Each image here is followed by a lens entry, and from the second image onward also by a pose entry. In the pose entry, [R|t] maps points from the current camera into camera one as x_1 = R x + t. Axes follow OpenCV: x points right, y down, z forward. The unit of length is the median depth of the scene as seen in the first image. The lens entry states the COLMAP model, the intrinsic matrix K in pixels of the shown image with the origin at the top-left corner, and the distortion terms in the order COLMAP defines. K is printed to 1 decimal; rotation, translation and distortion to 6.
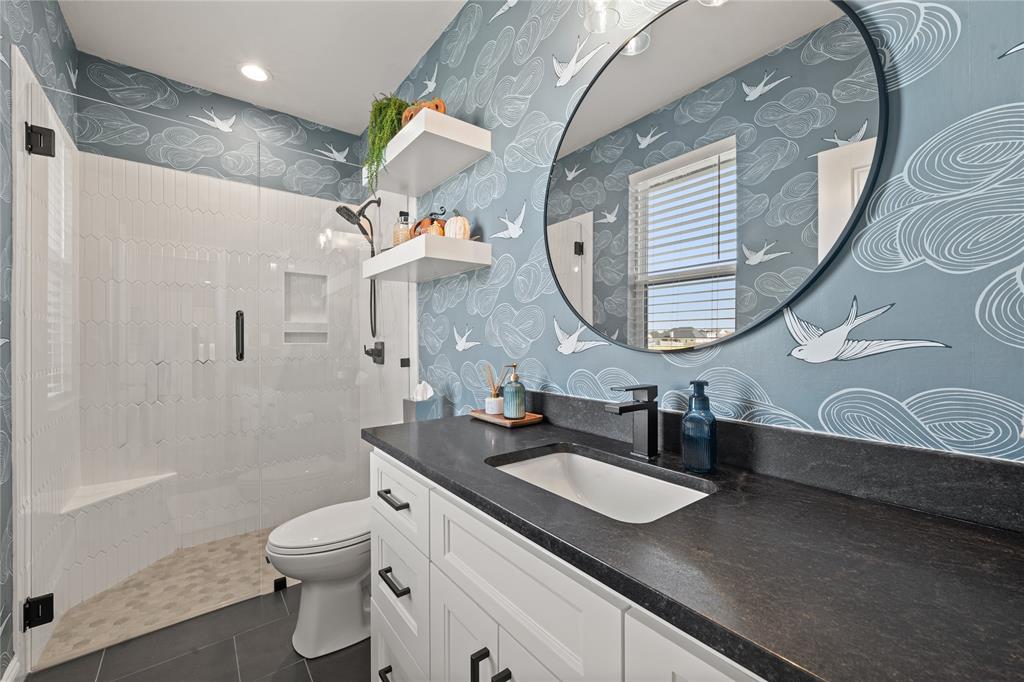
lens RADIAL K [[406.7, 0, 505.7], [0, 406.7, 341.2], [0, 0, 1]] dist [0.000097, 0.000206]
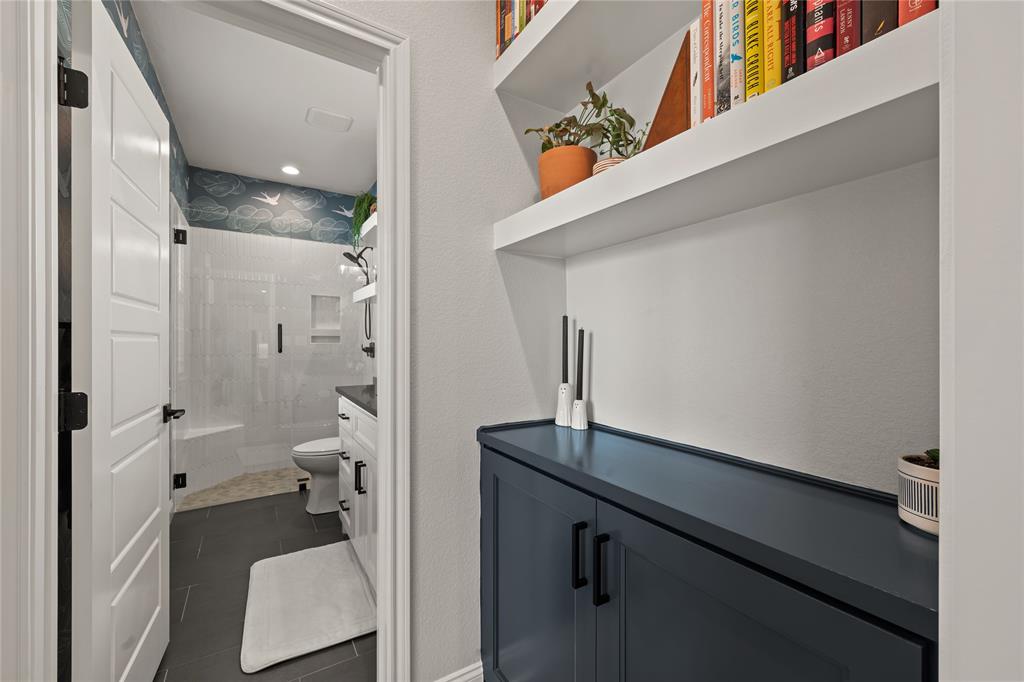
lens RADIAL K [[409.5, 0, 507.6], [0, 409.5, 345.6], [0, 0, 1]] dist [-0.000498, -0.000106]
pose [[0.995372, 0.005470, -0.095941, 0.363312], [-0.004895, 0.999969, 0.006222, 0.001101], [0.095973, -0.005724, 0.995368, -0.485661]]
